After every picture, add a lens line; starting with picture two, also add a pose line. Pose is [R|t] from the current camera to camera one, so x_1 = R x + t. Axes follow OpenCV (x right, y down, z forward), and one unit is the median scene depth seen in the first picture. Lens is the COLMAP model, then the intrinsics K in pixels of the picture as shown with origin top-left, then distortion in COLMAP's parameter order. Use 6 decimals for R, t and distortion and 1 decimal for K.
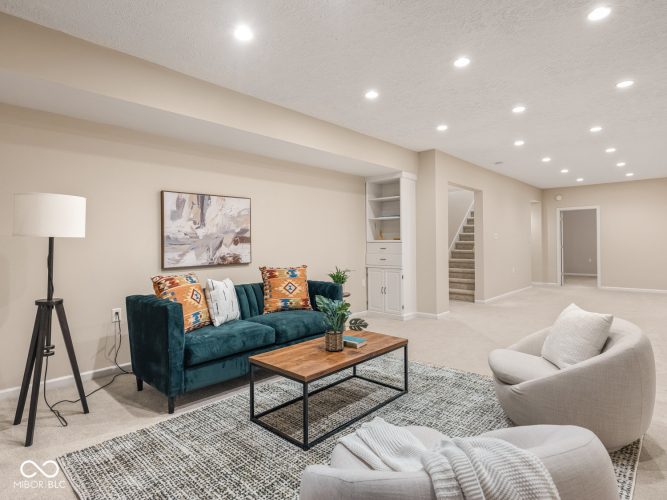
lens RADIAL K [[358.2, 0, 333.5], [0, 358.2, 250.0], [0, 0, 1]] dist [0.001415, 0.000344]
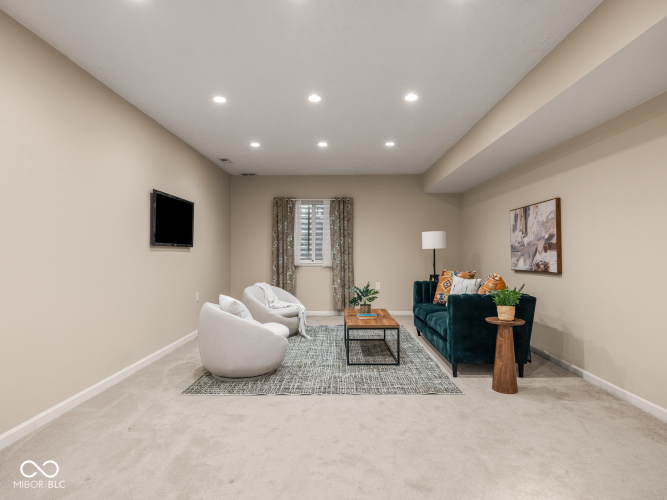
lens RADIAL K [[358.2, 0, 333.5], [0, 358.2, 250.0], [0, 0, 1]] dist [0.001415, 0.000344]
pose [[-0.739777, 0.014824, -0.672689, 0.788656], [0.011548, 0.999890, 0.009334, -0.035639], [0.672754, -0.000863, -0.739866, 1.351174]]
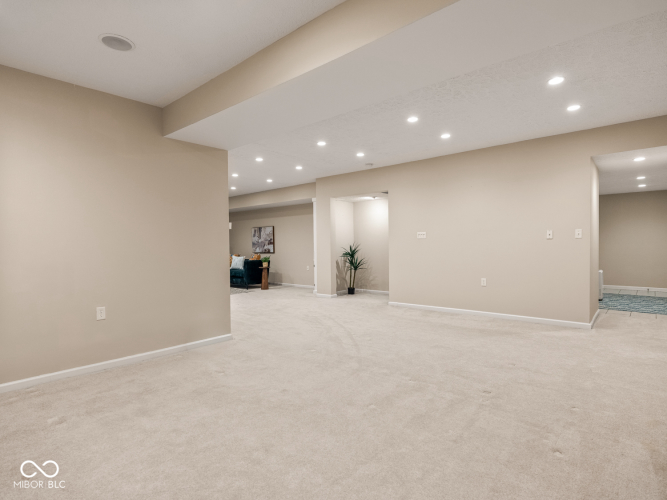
lens RADIAL K [[358.2, 0, 333.5], [0, 358.2, 250.0], [0, 0, 1]] dist [0.001415, 0.000344]
pose [[0.040302, 0.031371, -0.998695, 2.369754], [0.005348, 0.999486, 0.031612, -0.059207], [0.999173, -0.006615, 0.040113, 1.392602]]
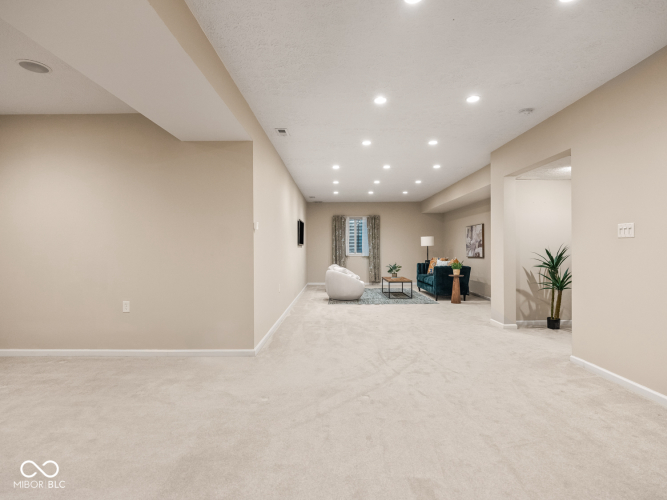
lens RADIAL K [[358.2, 0, 333.5], [0, 358.2, 250.0], [0, 0, 1]] dist [0.001415, 0.000344]
pose [[-0.726651, 0.021687, -0.686664, 1.770361], [0.010615, 0.999737, 0.020342, -0.053353], [0.686925, 0.007493, -0.726690, 1.959100]]
